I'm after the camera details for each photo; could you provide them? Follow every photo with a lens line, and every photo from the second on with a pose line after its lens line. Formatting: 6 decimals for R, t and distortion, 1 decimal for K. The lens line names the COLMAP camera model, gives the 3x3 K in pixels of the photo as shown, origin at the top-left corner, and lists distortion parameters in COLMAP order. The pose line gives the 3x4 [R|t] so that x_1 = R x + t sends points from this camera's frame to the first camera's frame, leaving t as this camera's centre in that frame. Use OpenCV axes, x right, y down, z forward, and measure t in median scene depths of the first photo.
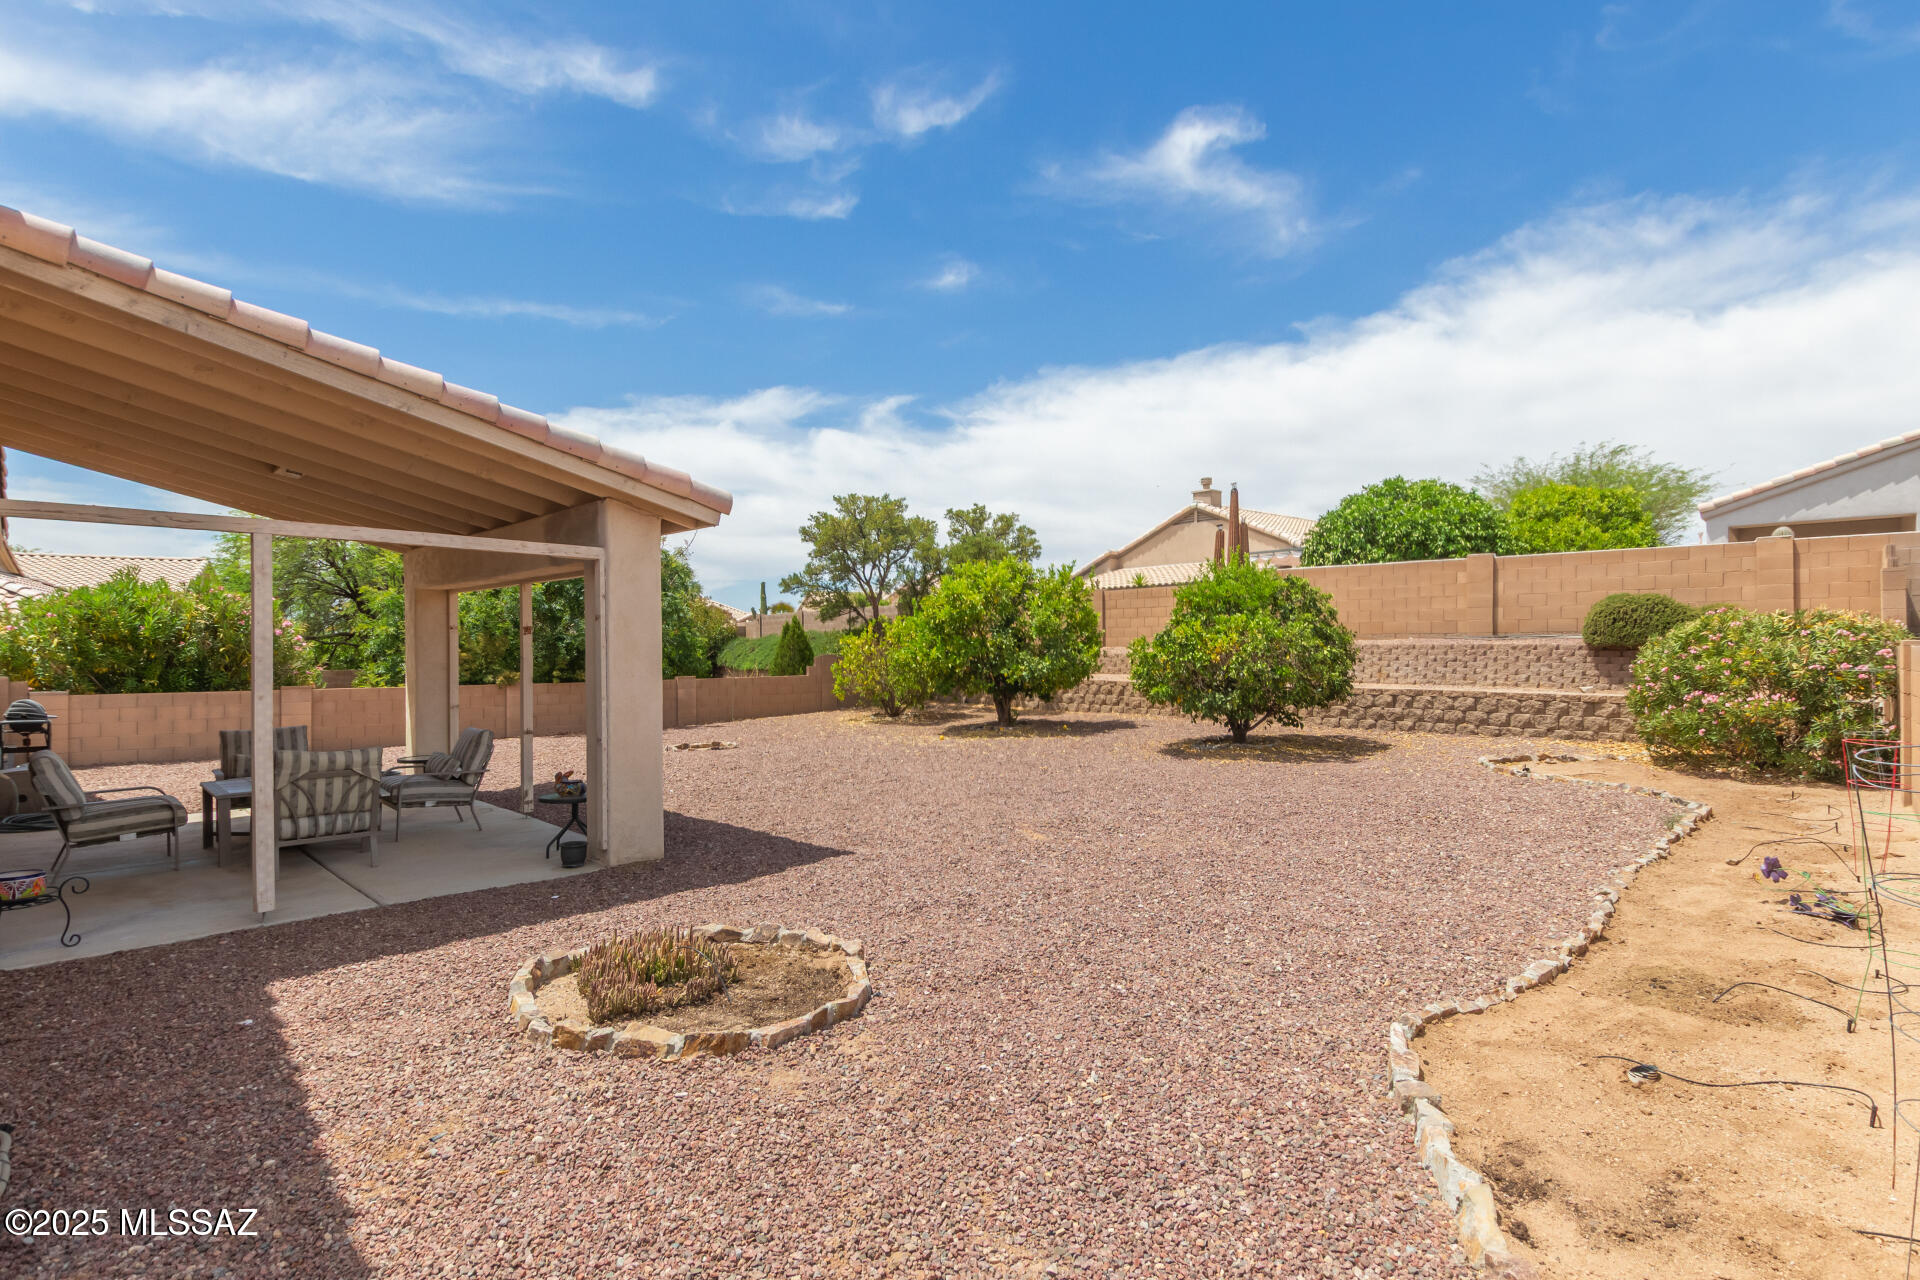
lens RADIAL K [[903.4, 0, 963.4], [0, 903.4, 645.3], [0, 0, 1]] dist [0.015971, -0.005037]
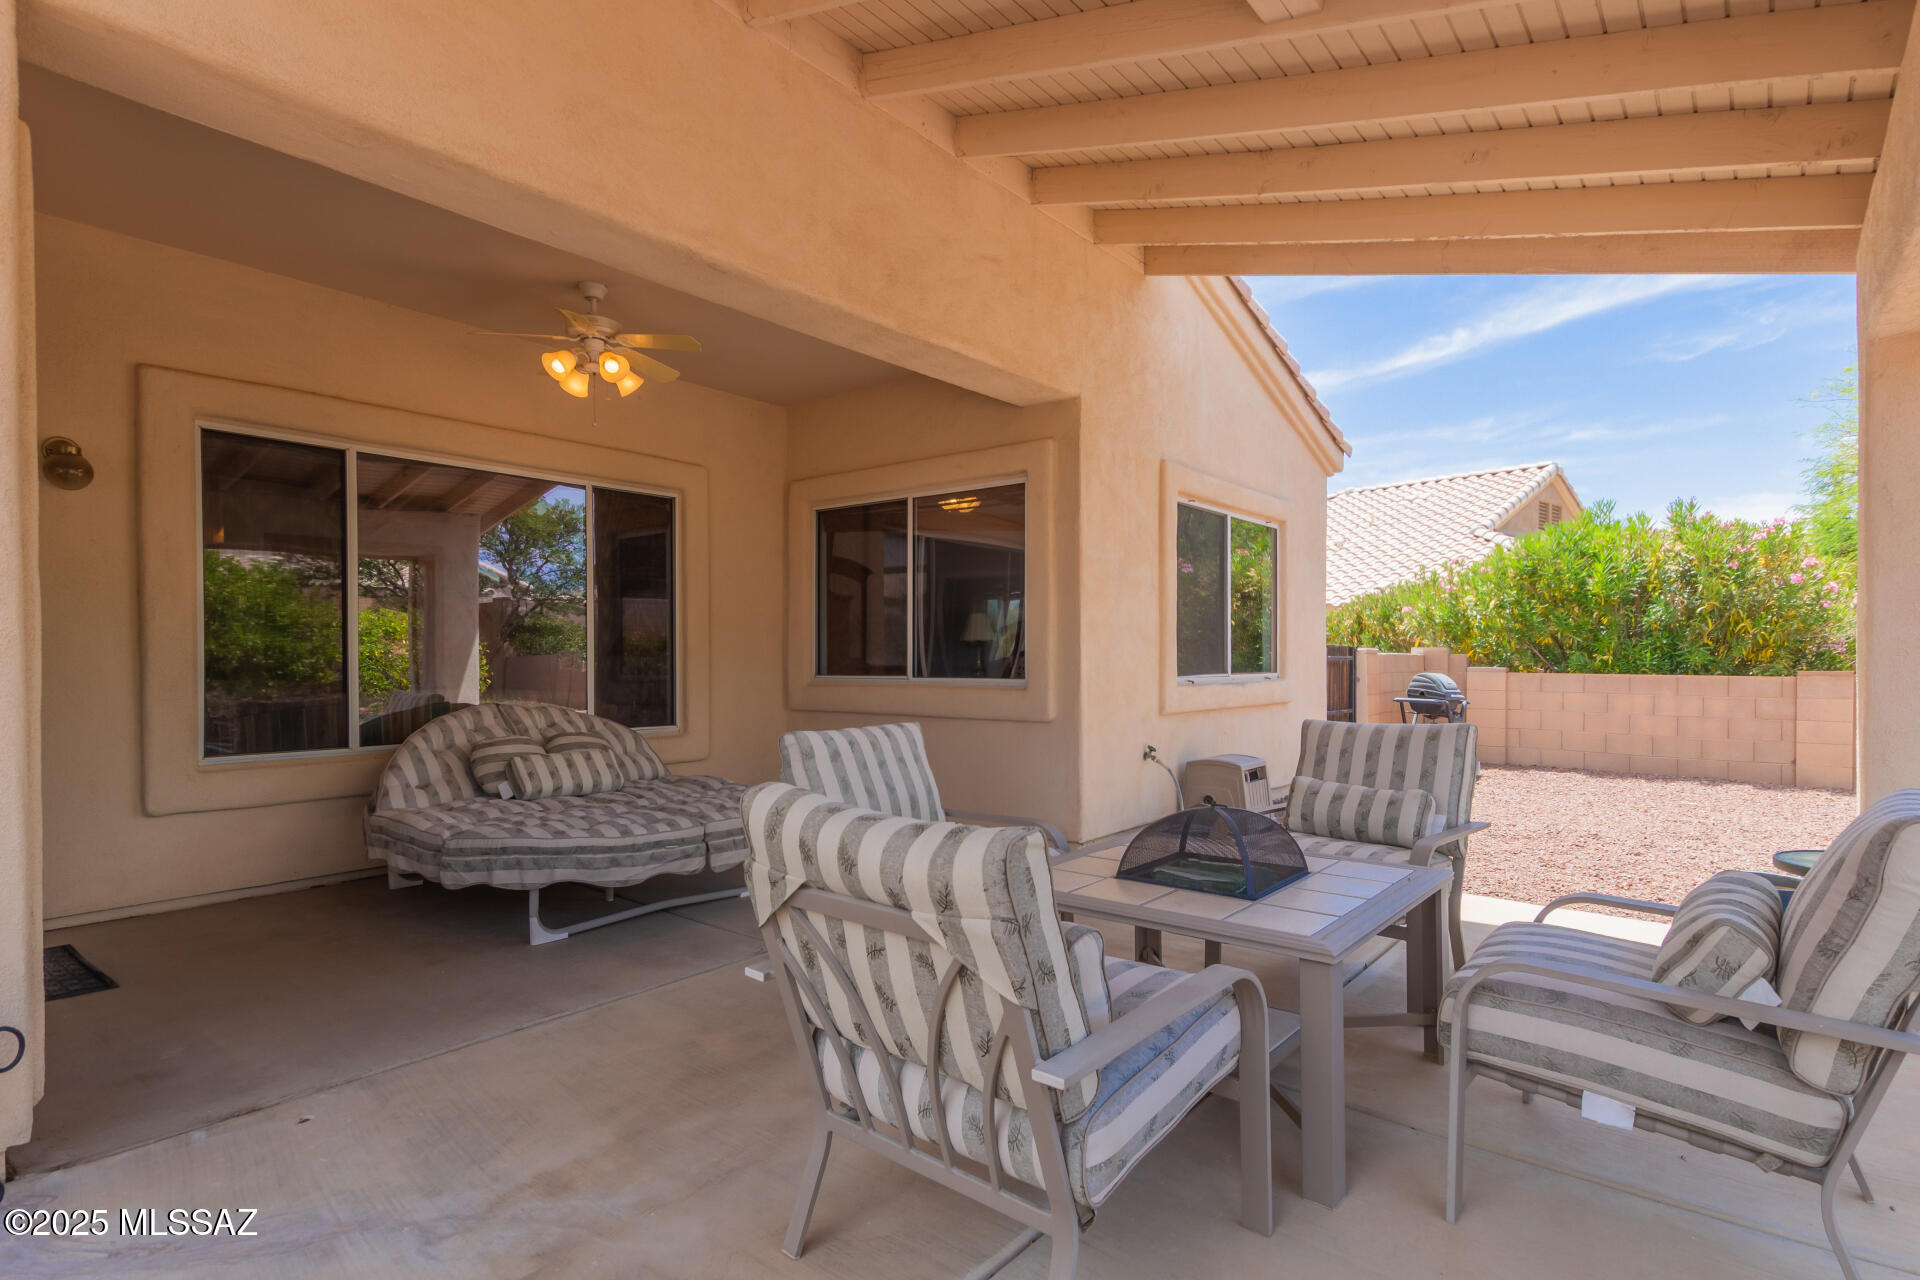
lens RADIAL K [[986.0, 0, 960.4], [0, 986.0, 651.5], [0, 0, 1]] dist [0.026439, -0.008609]
pose [[0.112833, 0.003352, -0.993608, -0.190641], [0.001396, 0.999993, 0.003532, 0.032282], [0.993613, -0.001786, 0.112827, 0.430033]]
